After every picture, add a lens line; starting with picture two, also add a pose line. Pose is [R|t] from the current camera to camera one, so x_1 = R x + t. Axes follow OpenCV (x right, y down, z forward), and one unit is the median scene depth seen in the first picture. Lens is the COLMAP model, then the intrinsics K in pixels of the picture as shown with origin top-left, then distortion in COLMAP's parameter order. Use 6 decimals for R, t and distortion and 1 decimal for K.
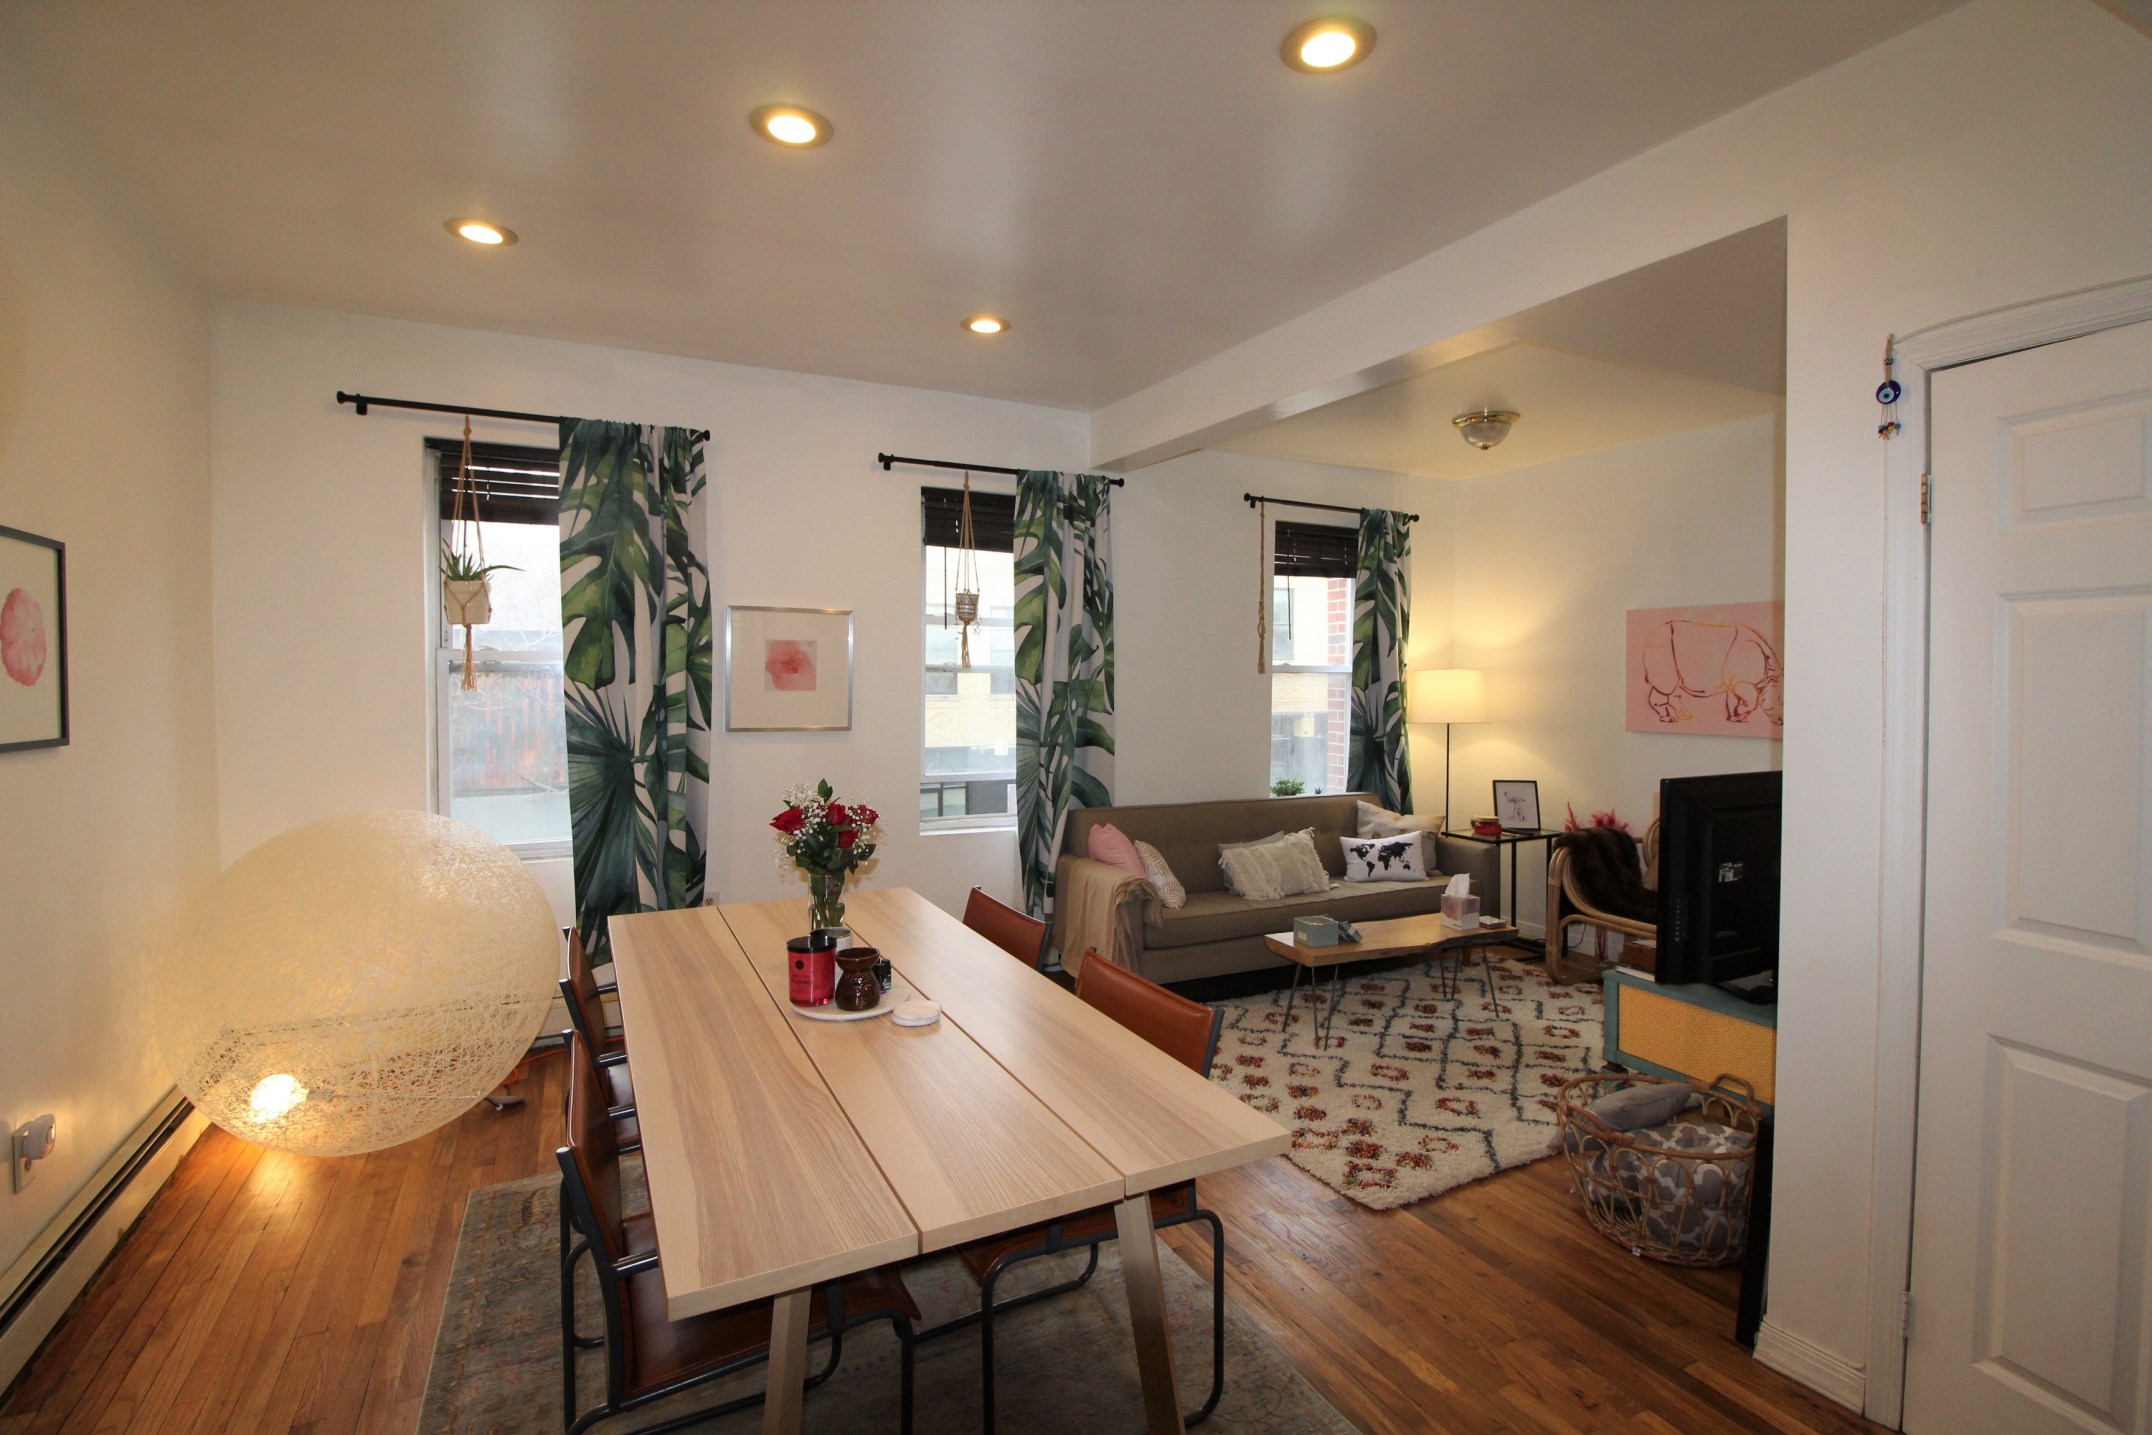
lens RADIAL K [[993.2, 0, 1093.9], [0, 993.2, 687.5], [0, 0, 1]] dist [-0.002524, -0.009656]
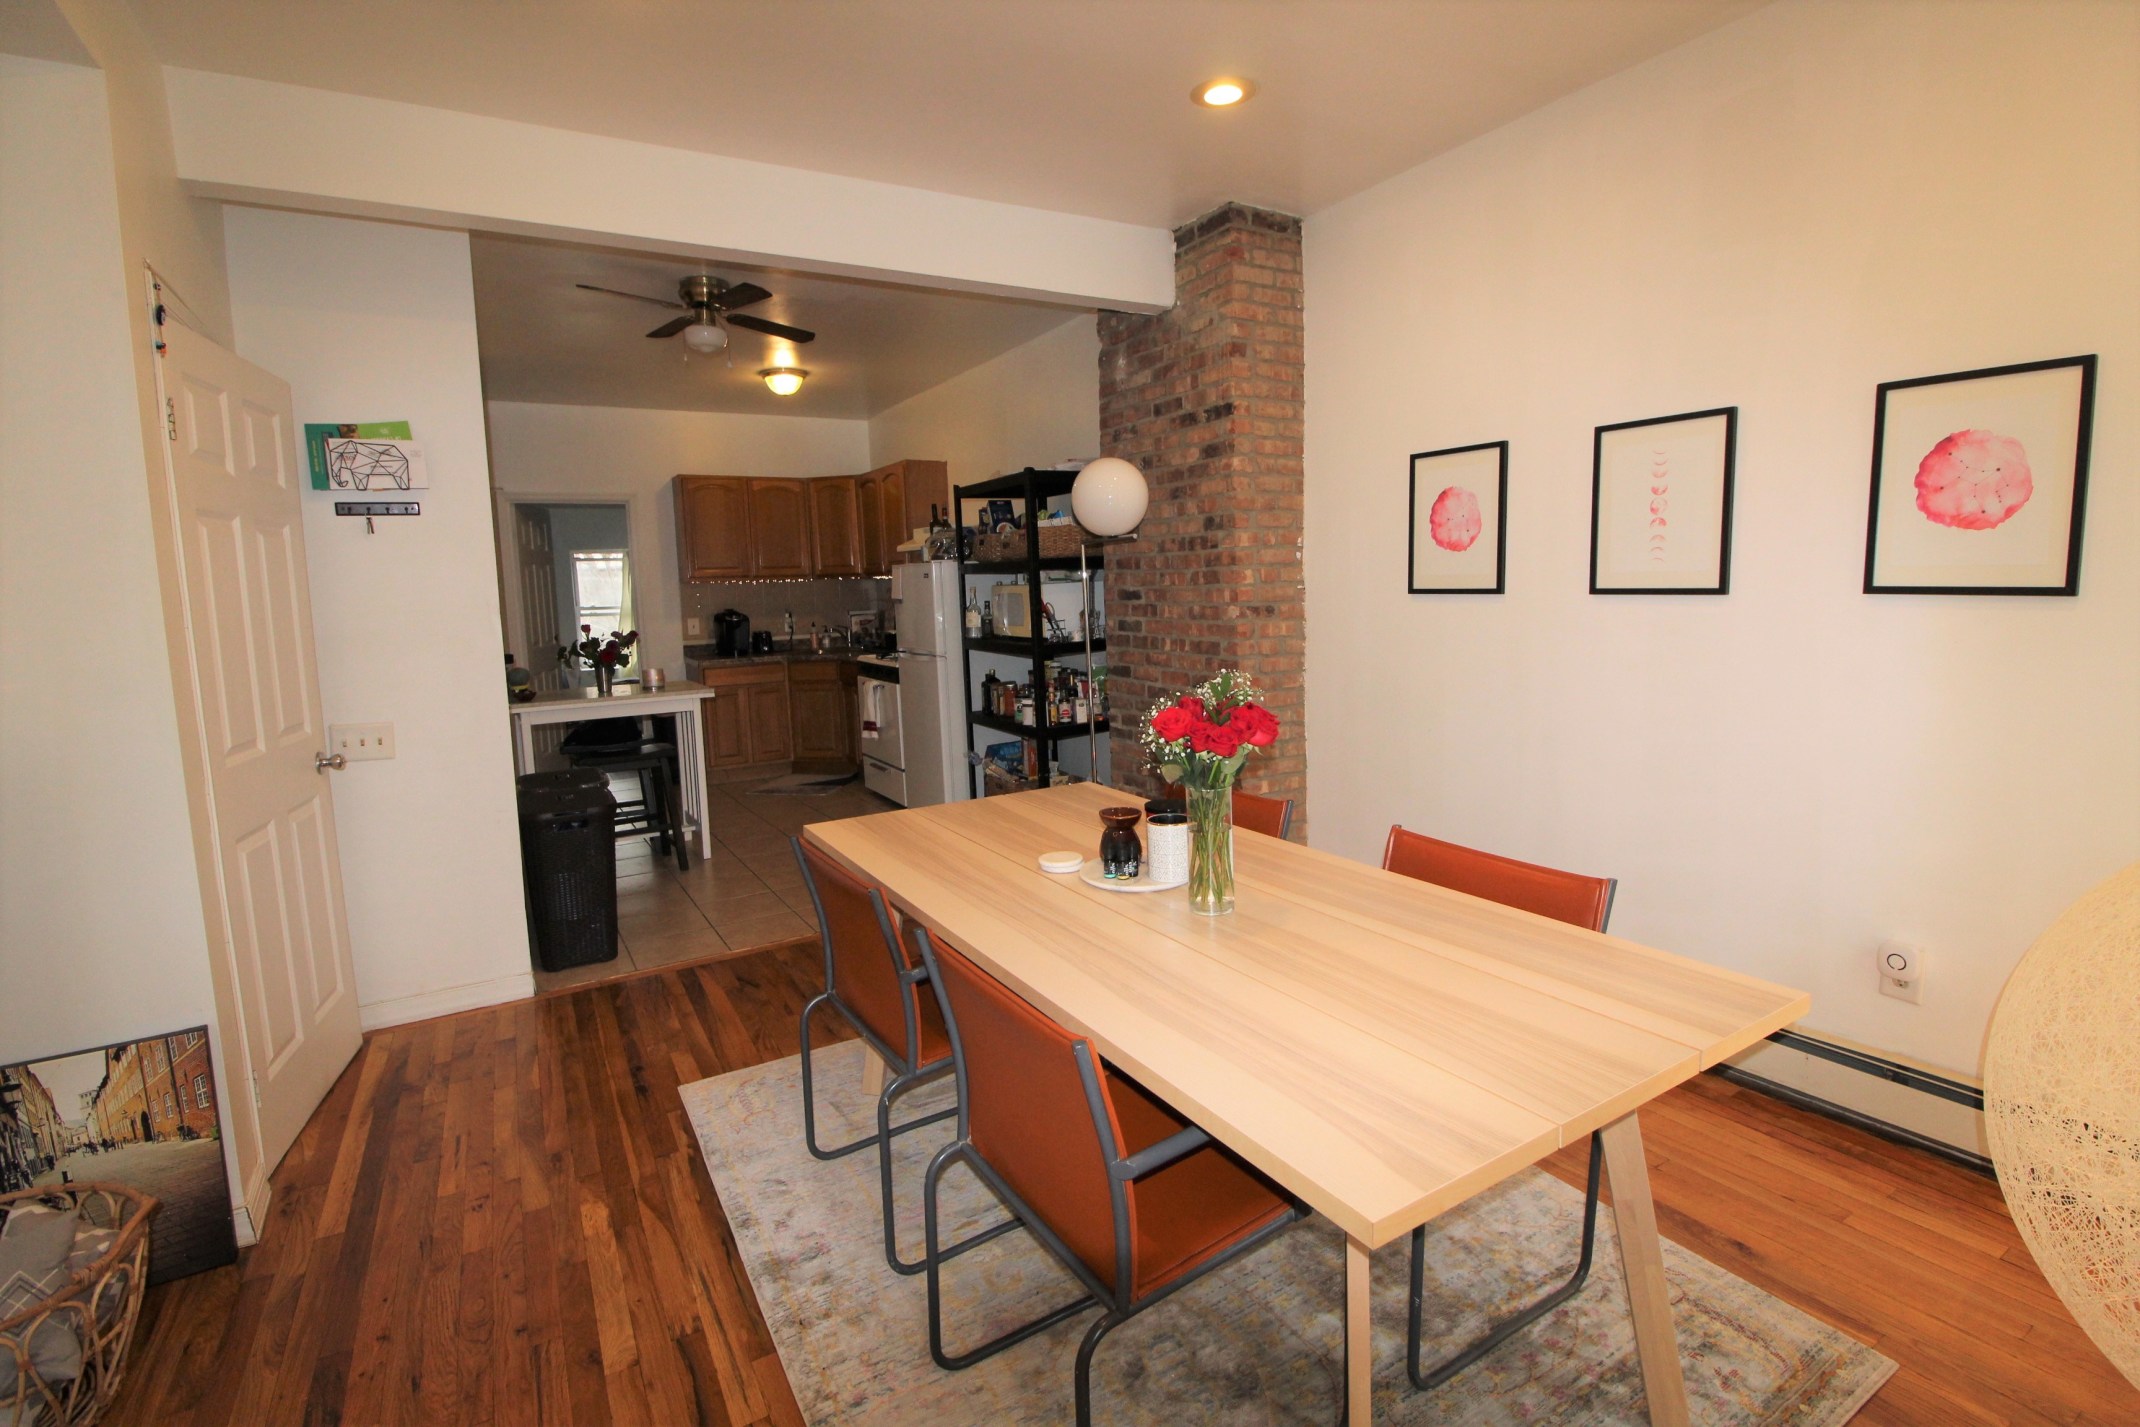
lens RADIAL K [[987.7, 0, 1087.8], [0, 987.7, 683.6], [0, 0, 1]] dist [-0.002524, -0.009656]
pose [[-0.997613, 0.034205, -0.059985, -0.067666], [0.027001, 0.992759, 0.117046, 0.006475], [0.063554, 0.115147, -0.991313, 0.921248]]
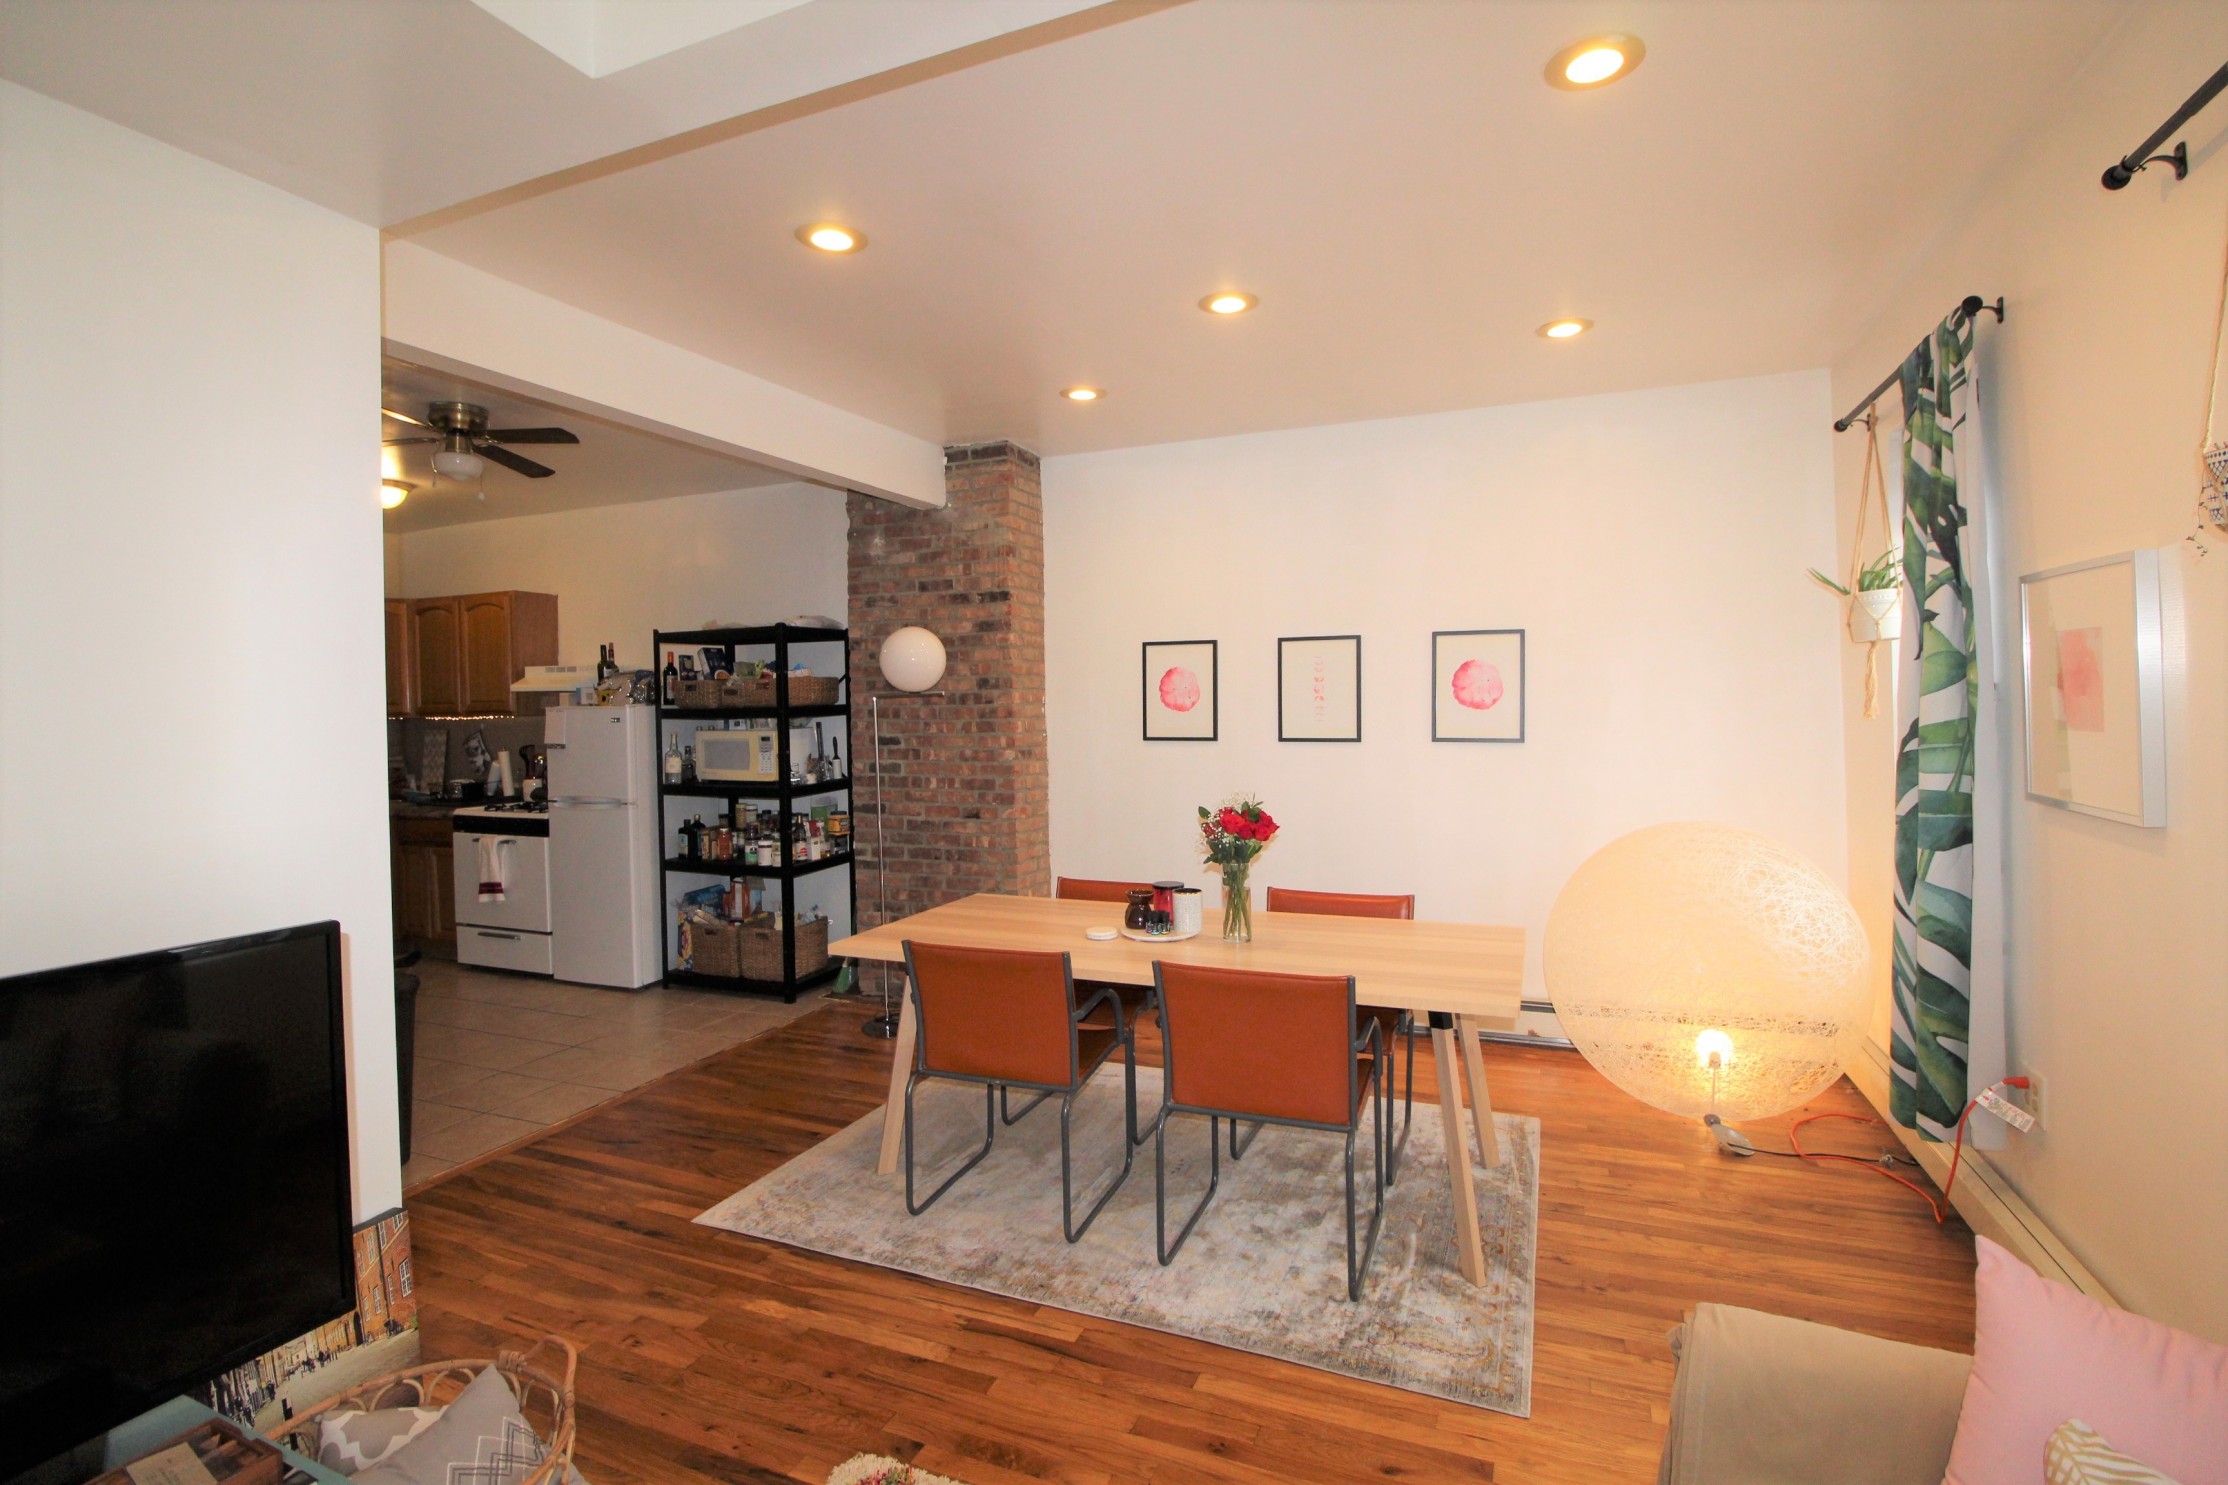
lens RADIAL K [[1024.5, 0, 1130.8], [0, 1024.5, 707.4], [0, 0, 1]] dist [-0.000805, -0.012290]
pose [[-0.765131, 0.010691, -0.643786, 0.356881], [0.003476, 0.999916, 0.012475, -0.015884], [0.643865, 0.007307, -0.765104, 1.005654]]
